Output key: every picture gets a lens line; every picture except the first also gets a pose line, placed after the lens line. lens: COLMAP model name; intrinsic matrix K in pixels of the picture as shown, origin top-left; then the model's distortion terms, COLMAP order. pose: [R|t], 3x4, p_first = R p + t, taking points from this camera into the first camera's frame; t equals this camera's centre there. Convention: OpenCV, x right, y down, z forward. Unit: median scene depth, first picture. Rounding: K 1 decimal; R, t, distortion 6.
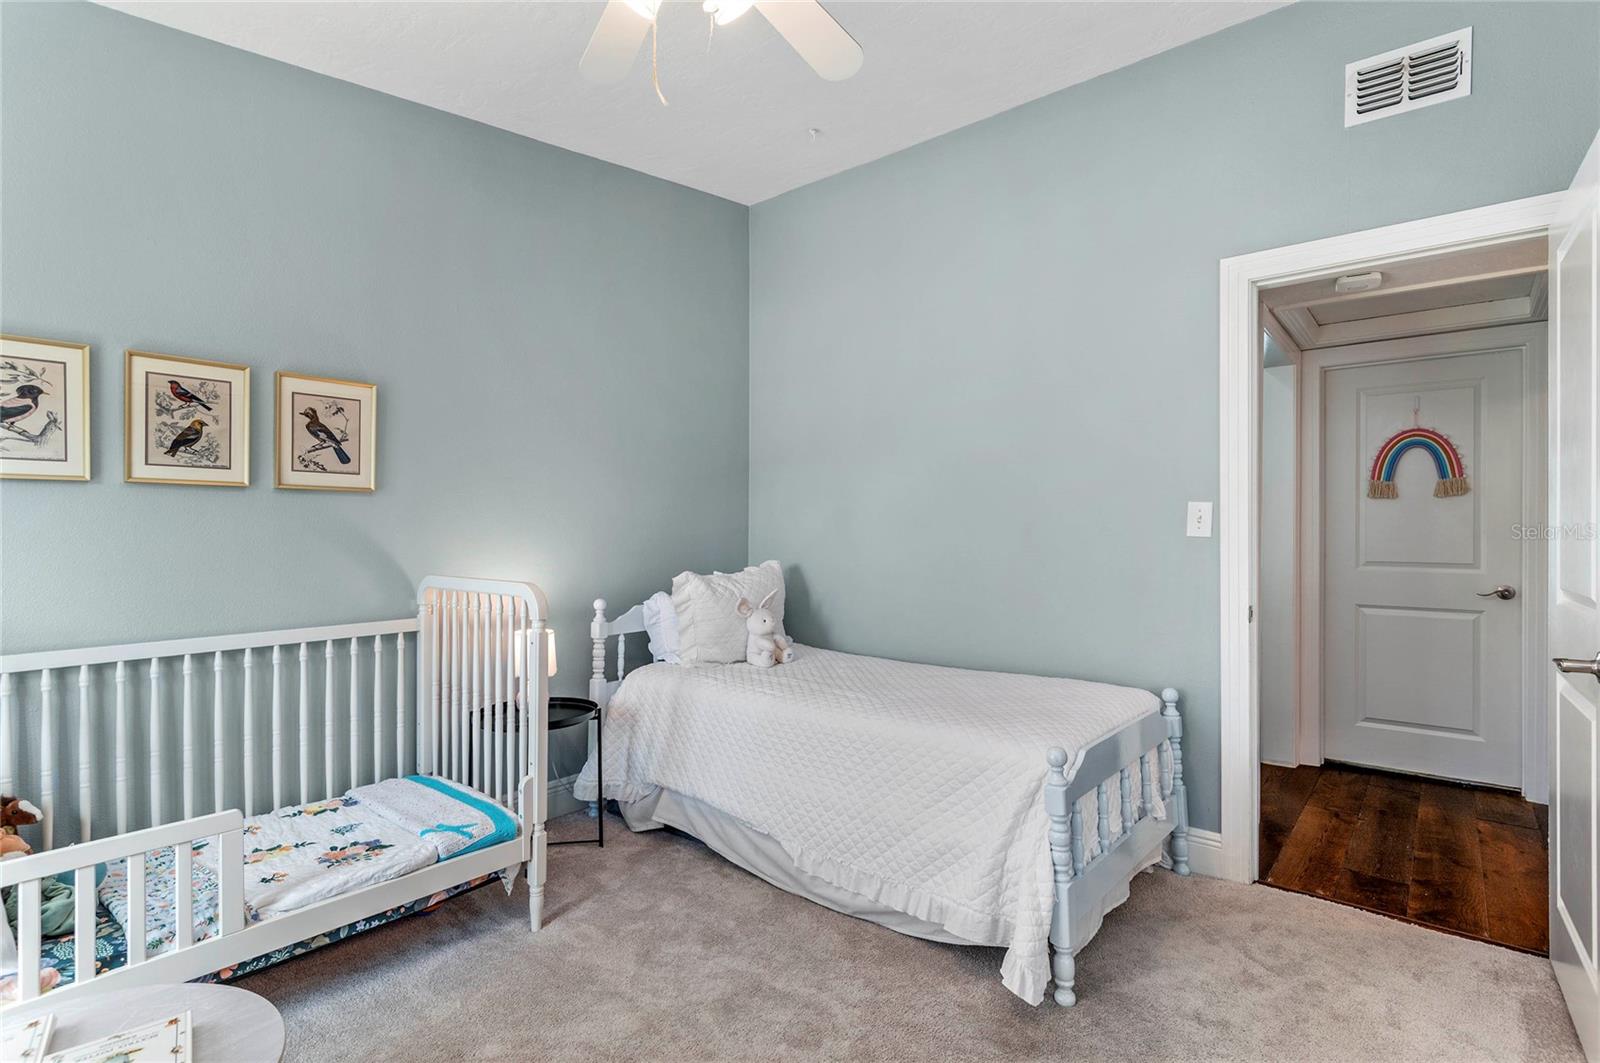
lens RADIAL K [[787.9, 0, 800.0], [0, 787.9, 531.5], [0, 0, 1]] dist [0.011492, -0.000277]
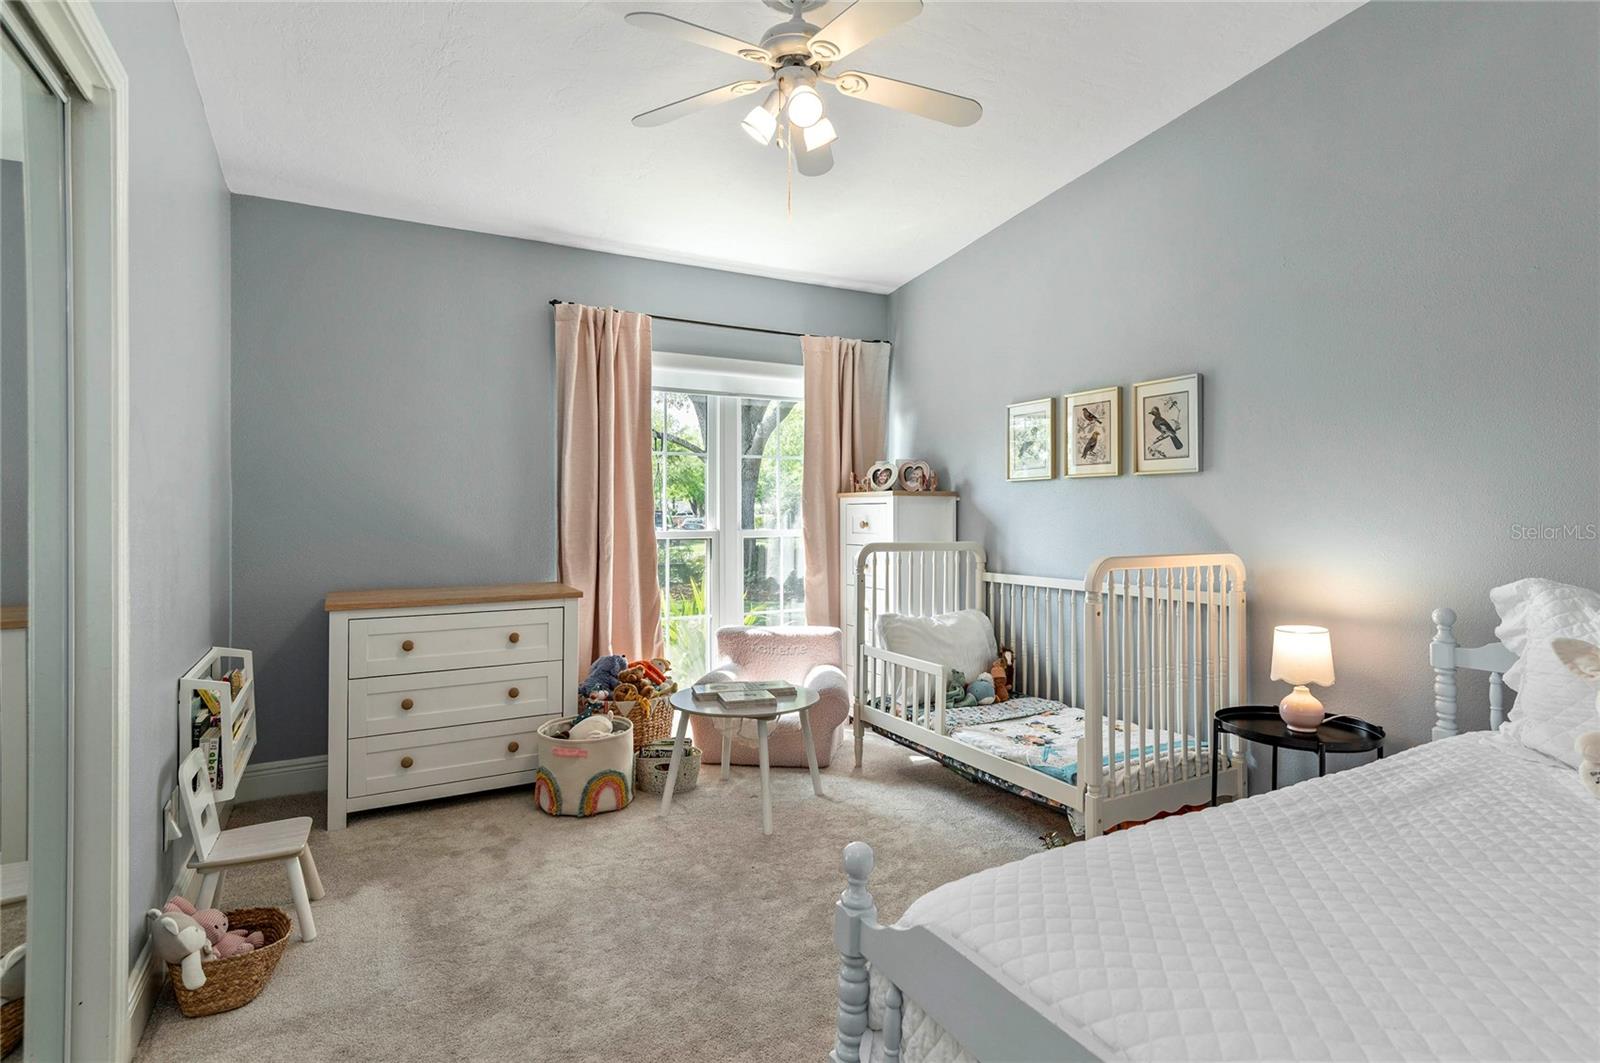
lens RADIAL K [[787.9, 0, 800.0], [0, 787.9, 531.5], [0, 0, 1]] dist [0.011492, -0.000277]
pose [[-0.357608, 0.015544, -0.933742, 0.727879], [-0.009137, 0.999755, 0.020142, 0.016237], [0.933827, 0.015735, -0.357378, 0.944690]]
